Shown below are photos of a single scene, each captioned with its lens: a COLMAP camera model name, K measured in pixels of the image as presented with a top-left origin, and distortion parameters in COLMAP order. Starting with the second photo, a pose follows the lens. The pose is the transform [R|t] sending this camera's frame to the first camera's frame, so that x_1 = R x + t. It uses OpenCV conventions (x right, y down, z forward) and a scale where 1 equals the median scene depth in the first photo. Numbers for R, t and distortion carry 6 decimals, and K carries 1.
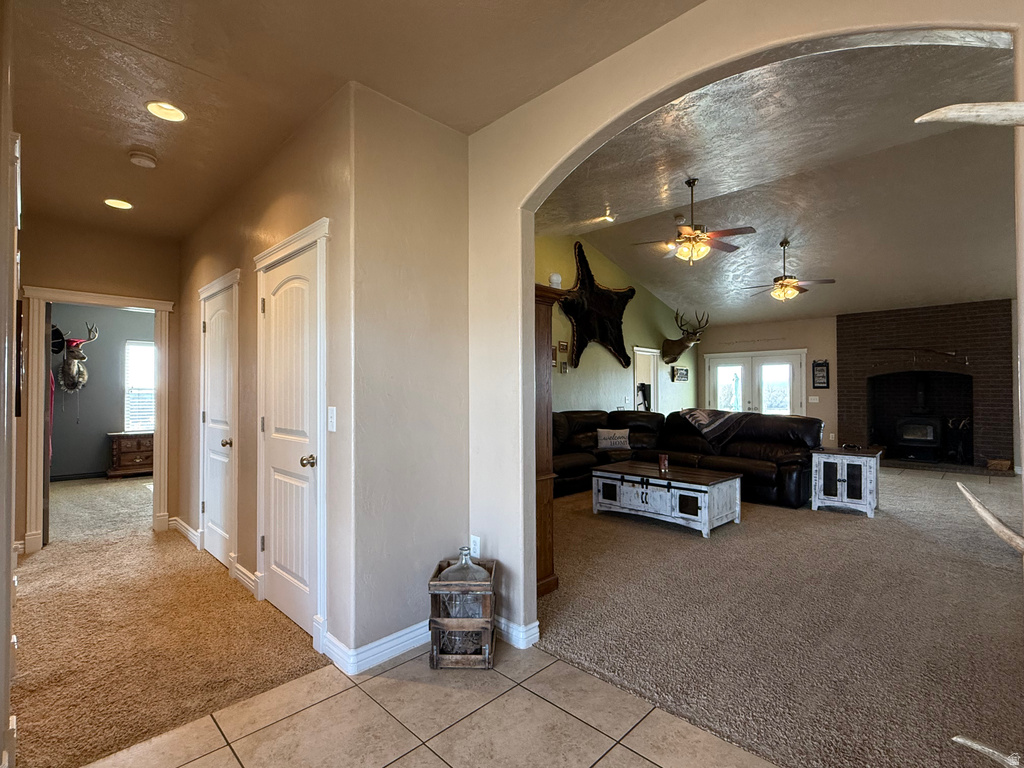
lens RADIAL K [[502.7, 0, 510.7], [0, 502.7, 384.7], [0, 0, 1]] dist [-0.003937, 0.000209]
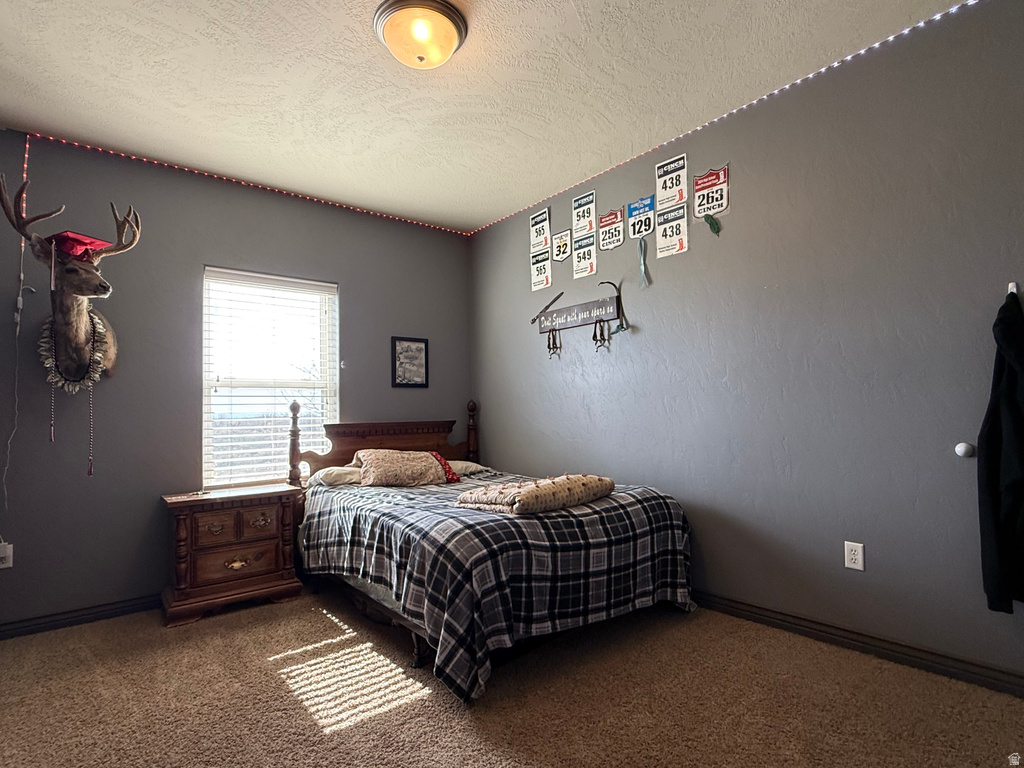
lens RADIAL K [[544.9, 0, 513.1], [0, 544.9, 388.4], [0, 0, 1]] dist [-0.003583, -0.000284]
pose [[0.995965, -0.022373, -0.086905, -0.512050], [0.019555, 0.999259, -0.033140, 0.033968], [0.087582, 0.031307, 0.995665, 0.621460]]
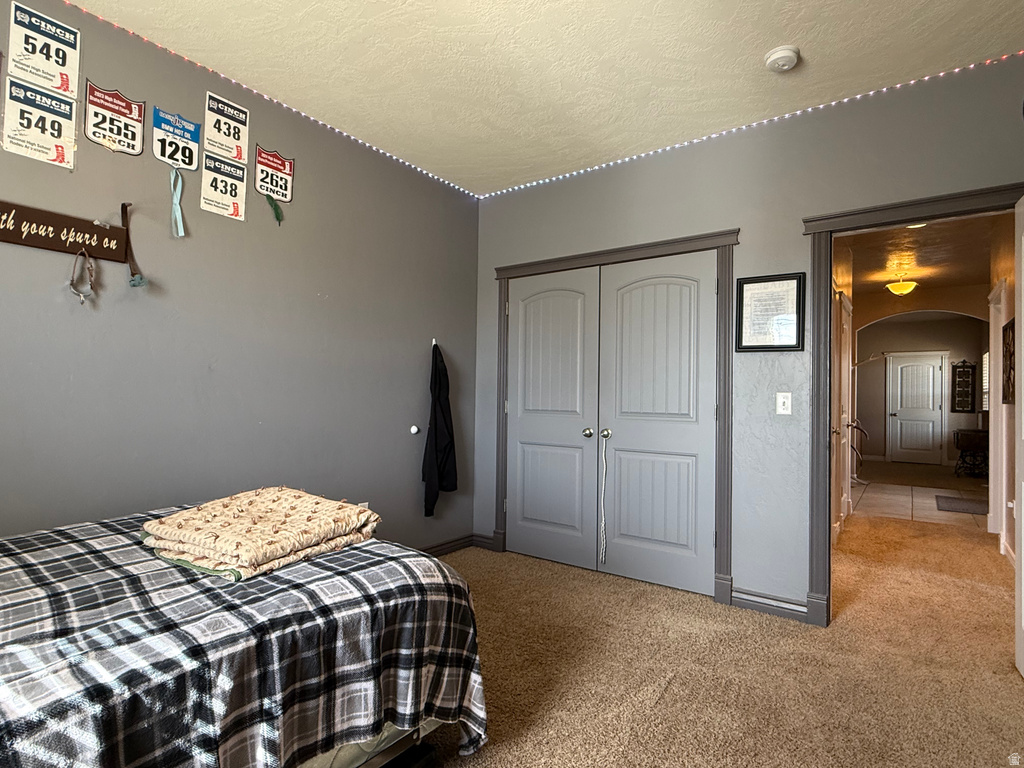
lens RADIAL K [[544.9, 0, 517.2], [0, 544.9, 385.4], [0, 0, 1]] dist [-0.003583, -0.000284]
pose [[-0.169166, 0.018536, 0.985413, -0.981984], [-0.031984, 0.999193, -0.024286, 0.028115], [-0.985069, -0.035626, -0.168436, 1.109018]]
